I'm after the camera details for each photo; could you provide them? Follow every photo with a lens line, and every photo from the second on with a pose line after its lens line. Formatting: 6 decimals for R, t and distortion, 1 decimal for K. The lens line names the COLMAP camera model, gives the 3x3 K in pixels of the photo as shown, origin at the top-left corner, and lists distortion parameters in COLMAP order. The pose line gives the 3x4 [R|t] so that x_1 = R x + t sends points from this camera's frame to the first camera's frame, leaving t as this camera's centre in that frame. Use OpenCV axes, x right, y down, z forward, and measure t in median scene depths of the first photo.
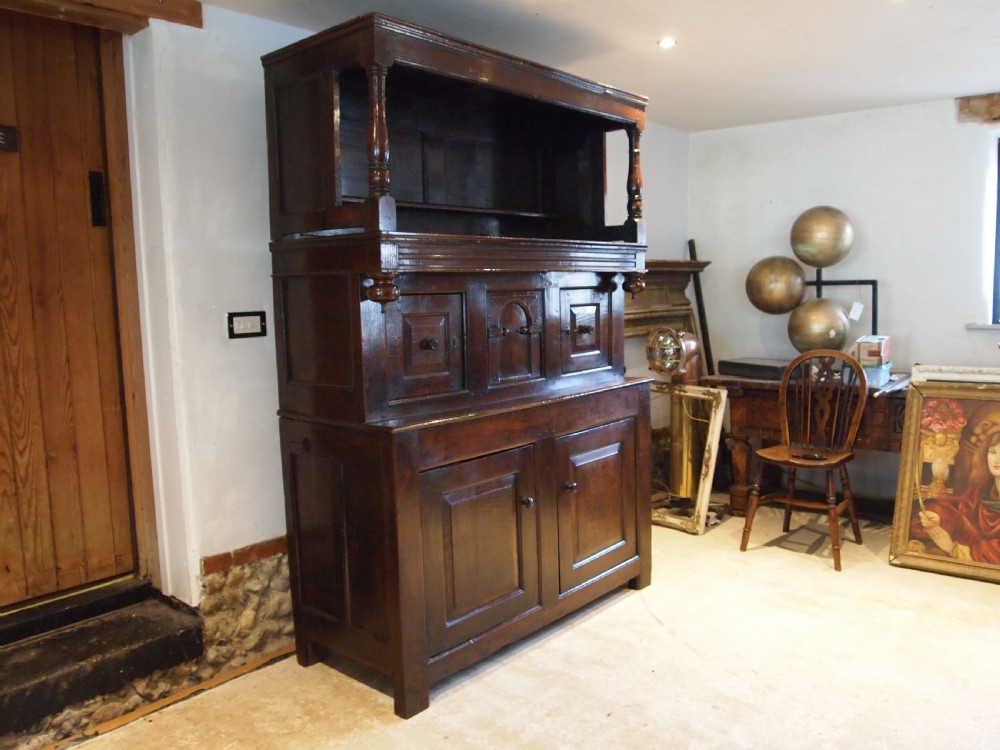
lens RADIAL K [[798.5, 0, 503.5], [0, 798.5, 374.5], [0, 0, 1]] dist [-0.049612, 0.003467]
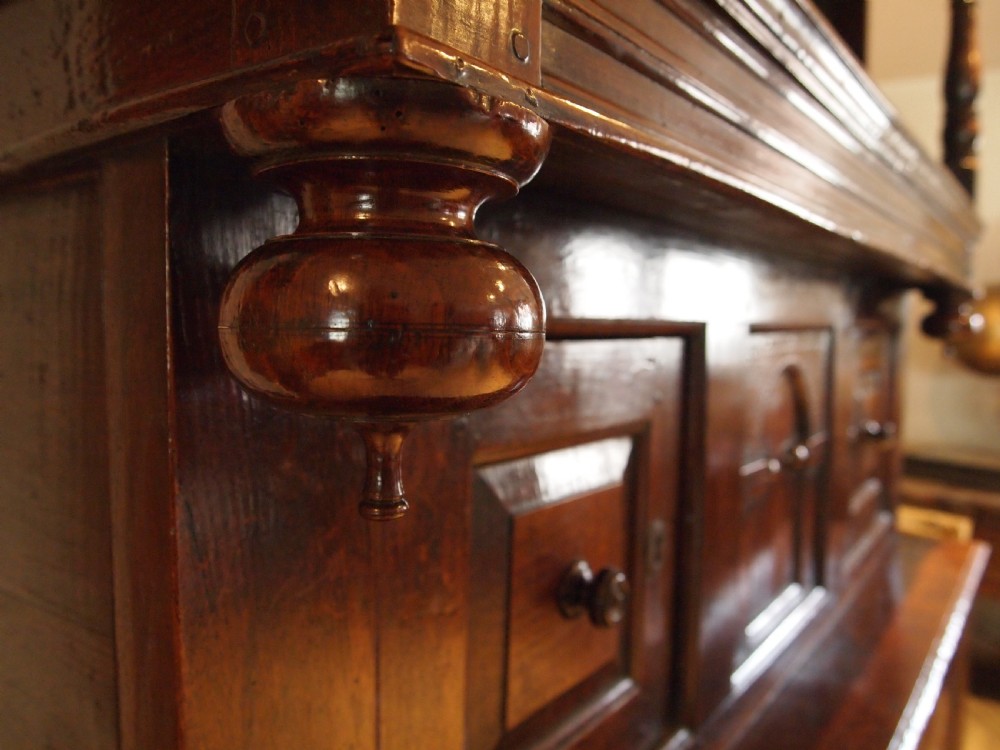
lens RADIAL K [[779.0, 0, 502.4], [0, 779.0, 376.5], [0, 0, 1]] dist [-0.057973, -0.002012]
pose [[0.995997, 0.022038, 0.086632, -0.116296], [-0.018665, 0.999043, -0.039553, -0.073834], [-0.087420, 0.037778, 0.995455, 0.722914]]
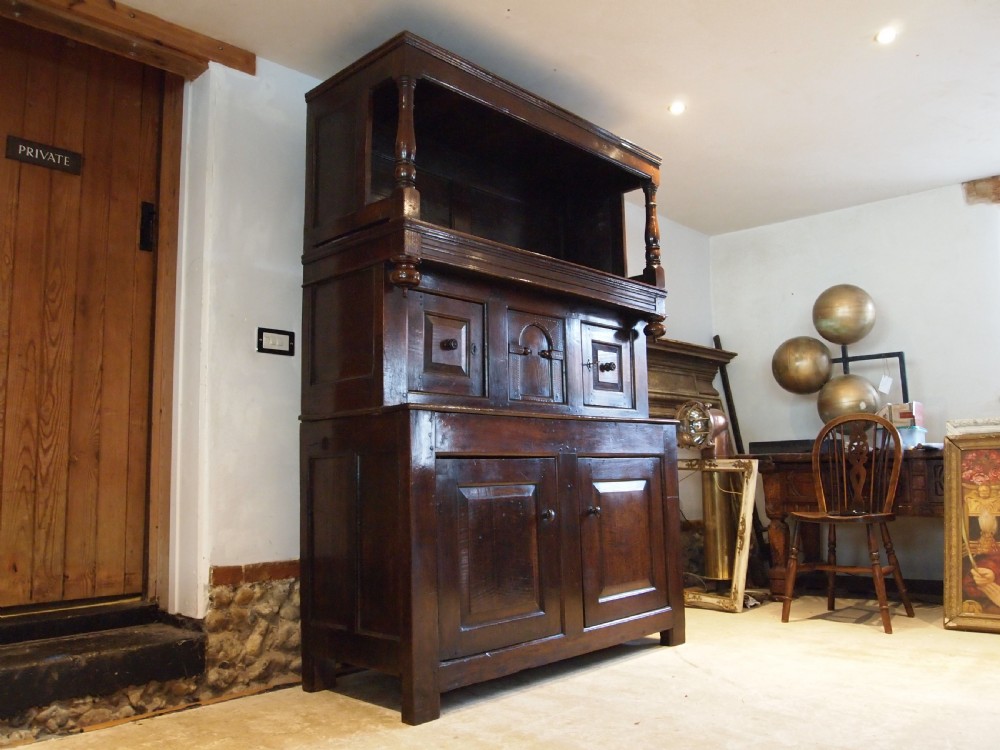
lens RADIAL K [[801.4, 0, 503.8], [0, 801.4, 375.2], [0, 0, 1]] dist [-0.048786, 0.003936]
pose [[0.998941, -0.002668, -0.045923, 0.020285], [-0.008105, 0.972495, -0.232784, 0.211991], [0.045281, 0.232910, 0.971444, 0.014277]]
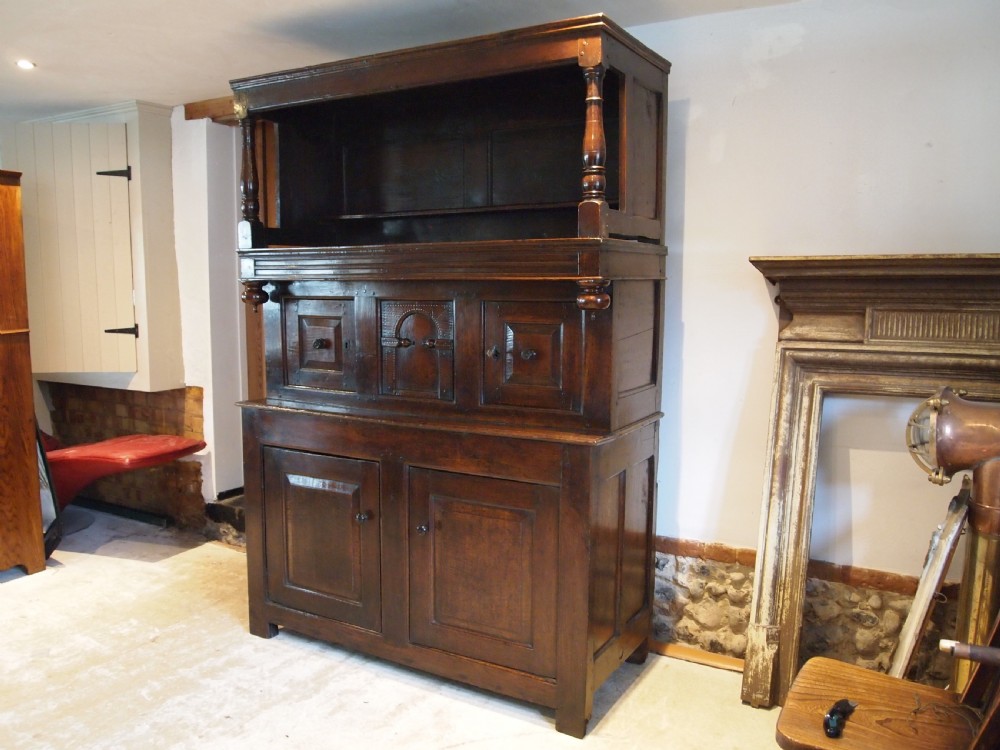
lens RADIAL K [[798.5, 0, 503.5], [0, 798.5, 374.5], [0, 0, 1]] dist [-0.049612, 0.003467]
pose [[0.193251, 0.135685, -0.971722, 0.939827], [-0.112719, 0.986904, 0.115389, -0.137369], [0.974653, 0.087232, 0.206015, 0.912649]]
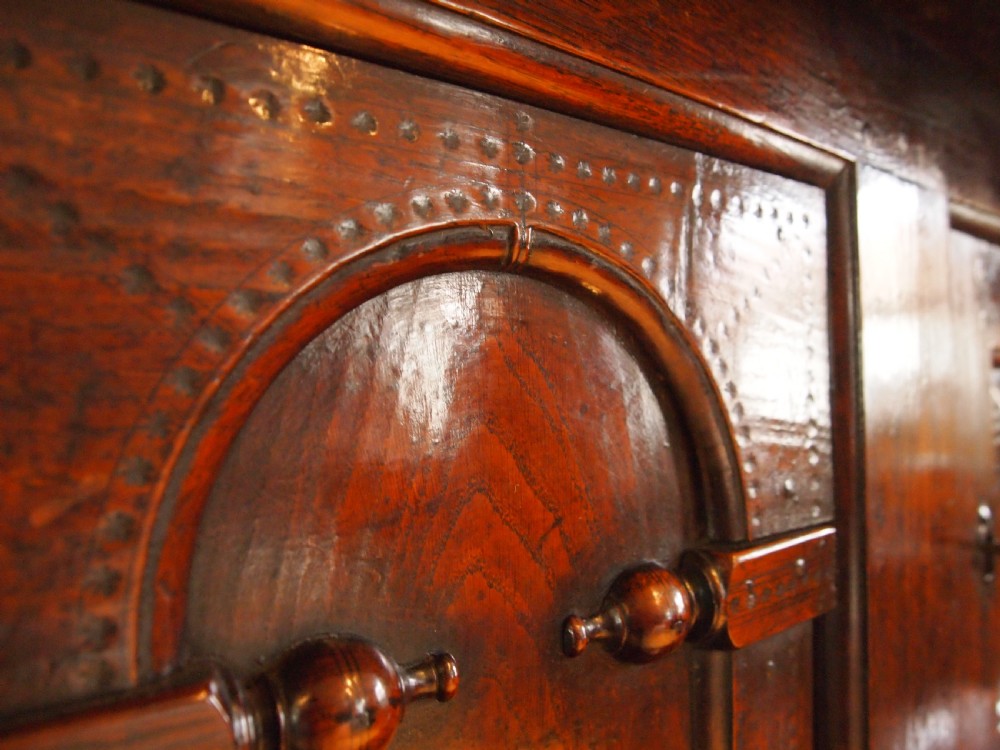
lens RADIAL K [[779.0, 0, 502.4], [0, 779.0, 376.5], [0, 0, 1]] dist [-0.057973, -0.002012]
pose [[0.985311, 0.006046, -0.170663, 0.024757], [-0.025696, 0.993243, -0.113170, -0.071315], [0.168826, 0.115893, 0.978809, 0.932170]]
